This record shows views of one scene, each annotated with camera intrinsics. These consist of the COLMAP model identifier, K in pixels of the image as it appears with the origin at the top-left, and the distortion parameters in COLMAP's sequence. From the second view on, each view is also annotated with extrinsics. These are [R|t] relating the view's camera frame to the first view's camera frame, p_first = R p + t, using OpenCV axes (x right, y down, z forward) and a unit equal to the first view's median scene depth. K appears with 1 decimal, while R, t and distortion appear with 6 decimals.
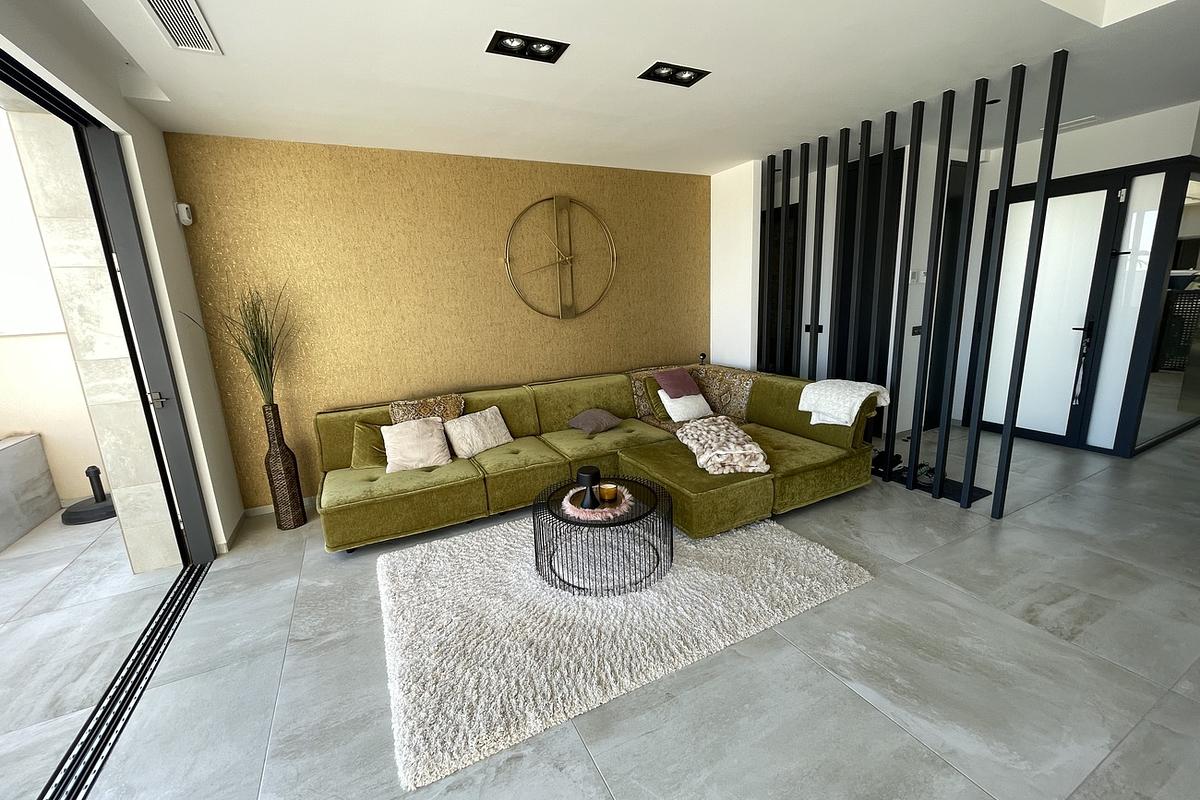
lens RADIAL K [[482.1, 0, 600.0], [0, 482.1, 400.0], [0, 0, 1]] dist [-0.003328, -0.000505]
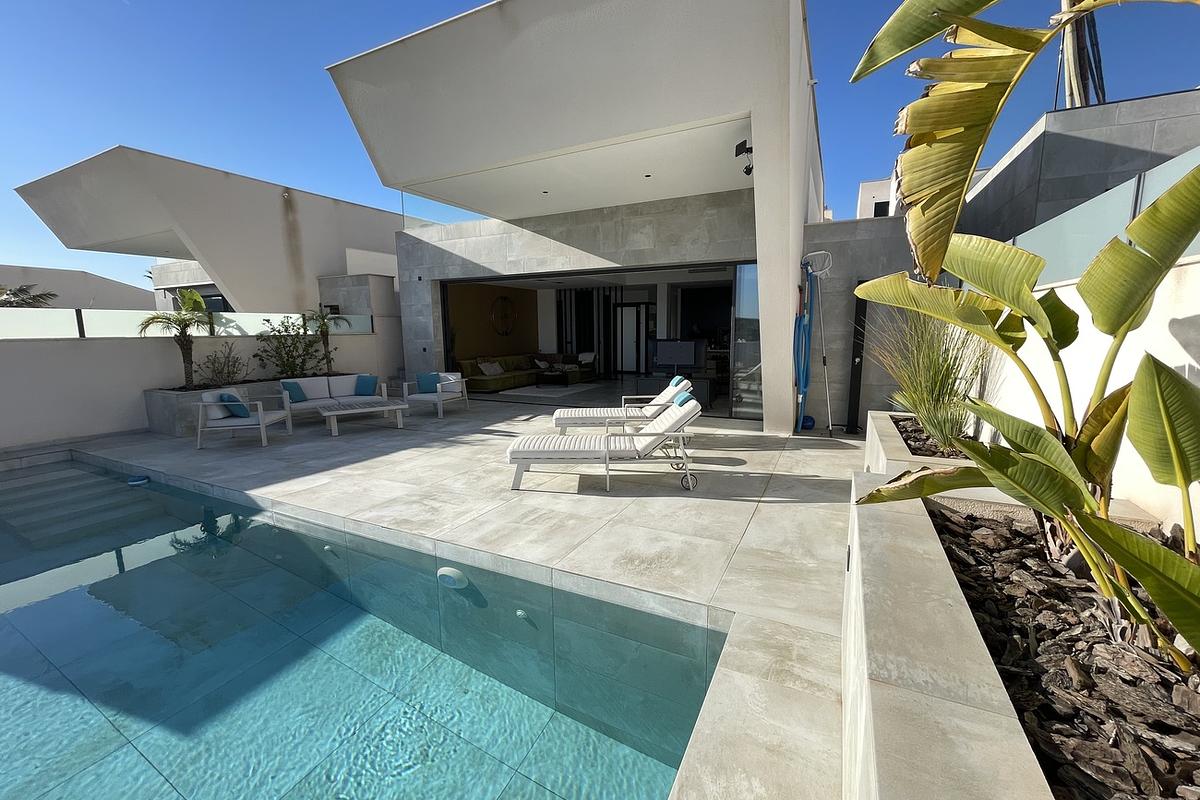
lens RADIAL K [[482.1, 0, 600.0], [0, 482.1, 400.0], [0, 0, 1]] dist [-0.003328, -0.000505]
pose [[0.800029, -0.051845, 0.597717, -2.080445], [0.103582, 0.993235, -0.052490, 0.656650], [-0.590952, 0.103906, 0.799987, -2.525793]]
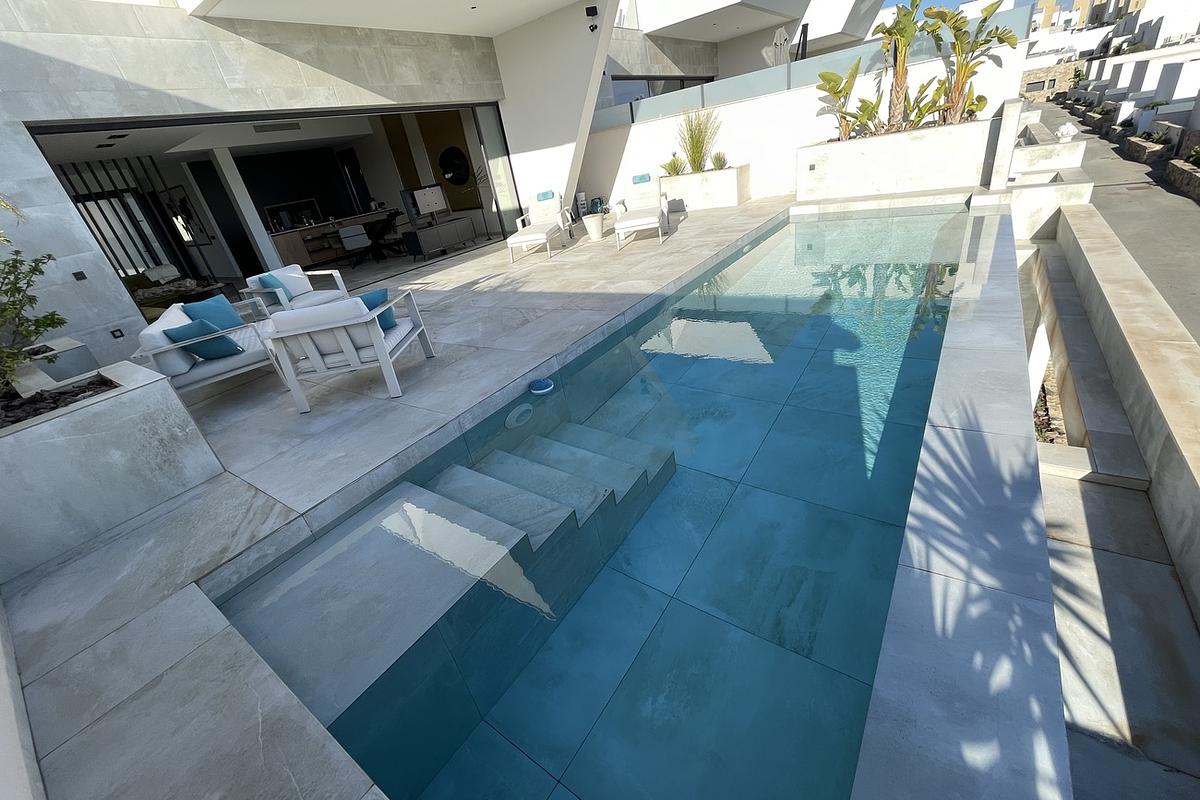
lens RADIAL K [[482.1, 0, 600.0], [0, 482.1, 400.0], [0, 0, 1]] dist [-0.003328, -0.000505]
pose [[-0.452042, -0.297482, 0.840930, -3.458061], [0.368205, 0.796452, 0.479676, 0.199595], [-0.812455, 0.526468, -0.250495, 0.125763]]
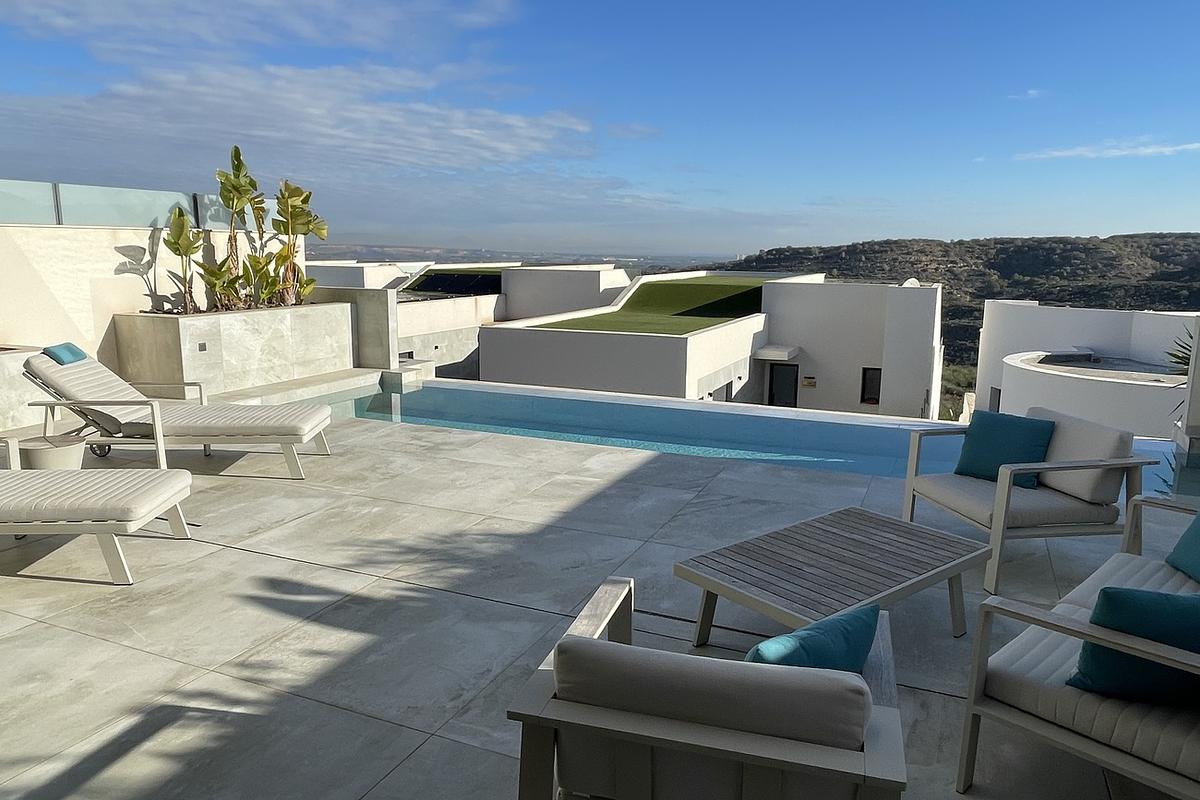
lens RADIAL K [[830.6, 0, 600.0], [0, 830.6, 400.0], [0, 0, 1]] dist [-0.000192, -0.003571]
pose [[-0.778310, 0.152388, -0.609106, -0.680230], [-0.105549, 0.924541, 0.366175, -0.135554], [0.618944, 0.349288, -0.703495, 0.743231]]
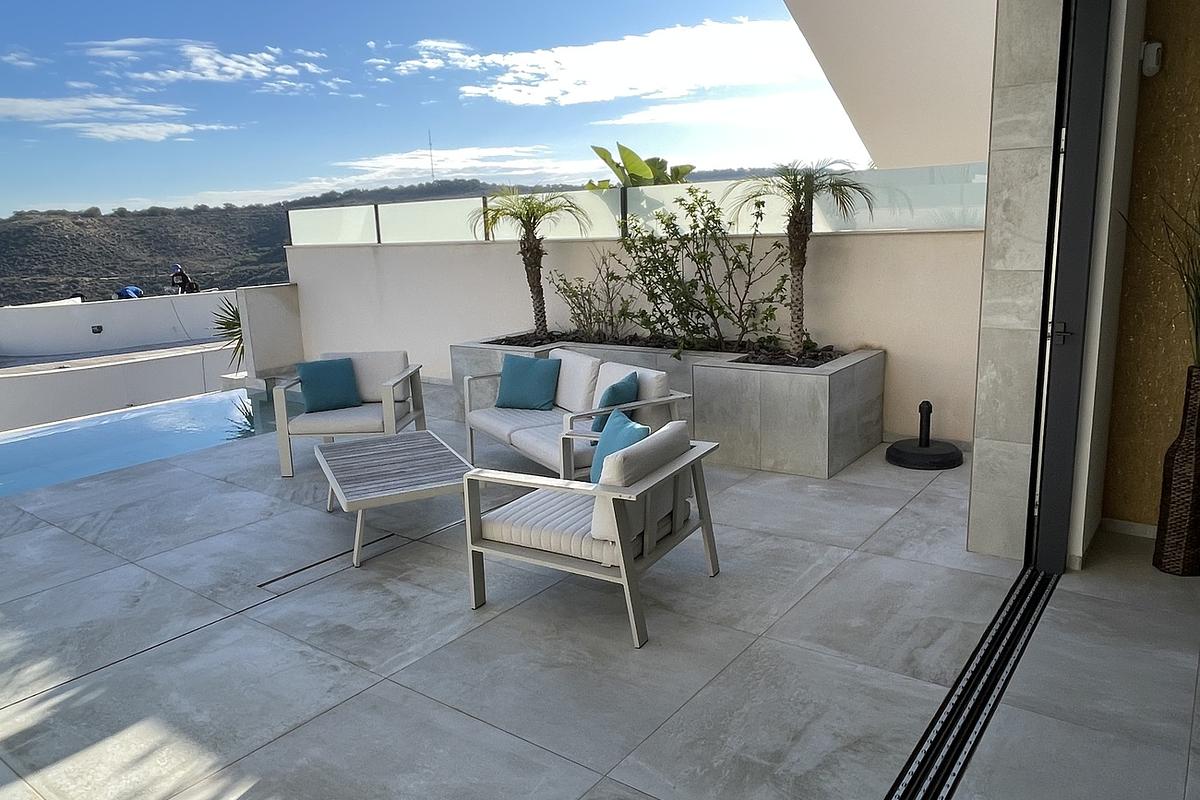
lens RADIAL K [[830.6, 0, 600.0], [0, 830.6, 400.0], [0, 0, 1]] dist [-0.000192, -0.003571]
pose [[0.437641, 0.214182, -0.873268, -0.106927], [-0.173404, 0.973088, 0.151762, 0.025228], [0.882271, 0.085011, 0.463003, -0.150461]]
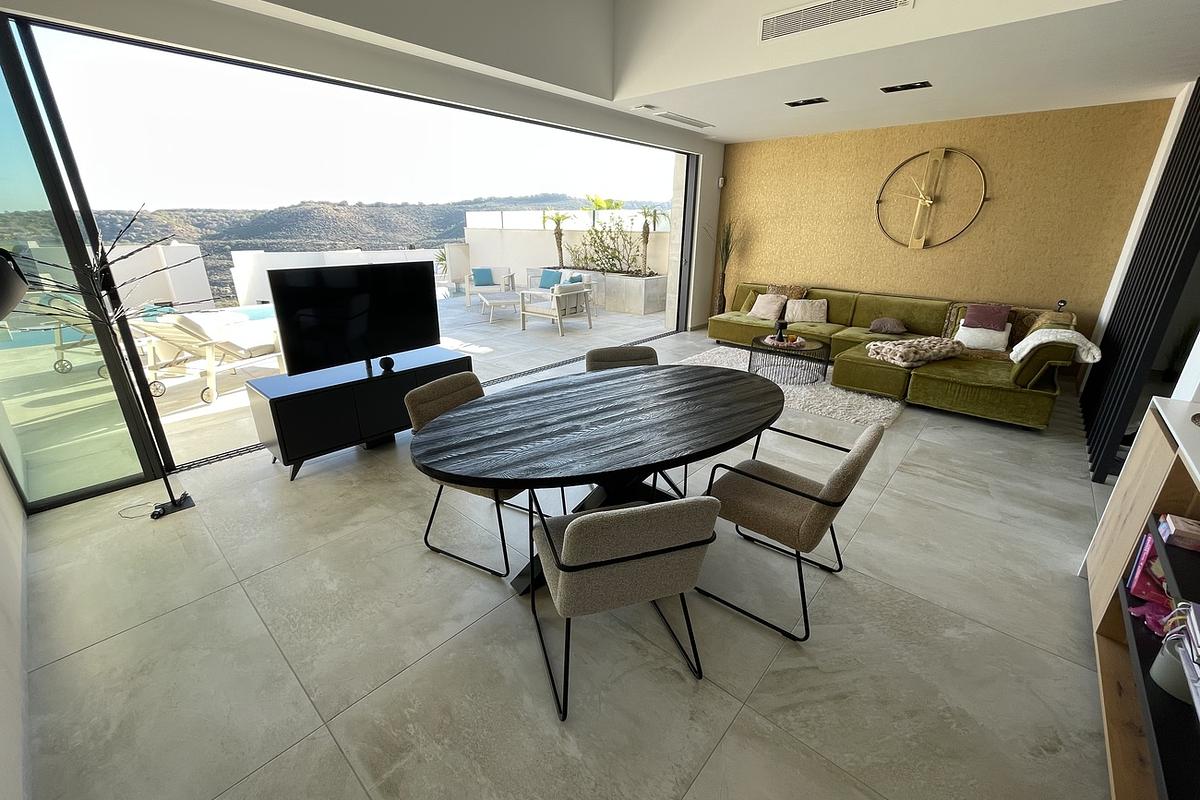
lens RADIAL K [[482.1, 0, 600.0], [0, 482.1, 400.0], [0, 0, 1]] dist [-0.003328, -0.000505]
pose [[0.367354, 0.363449, -0.856129, 1.259234], [-0.222494, 0.928102, 0.298534, 0.015291], [0.903077, 0.080816, 0.421807, -0.398167]]
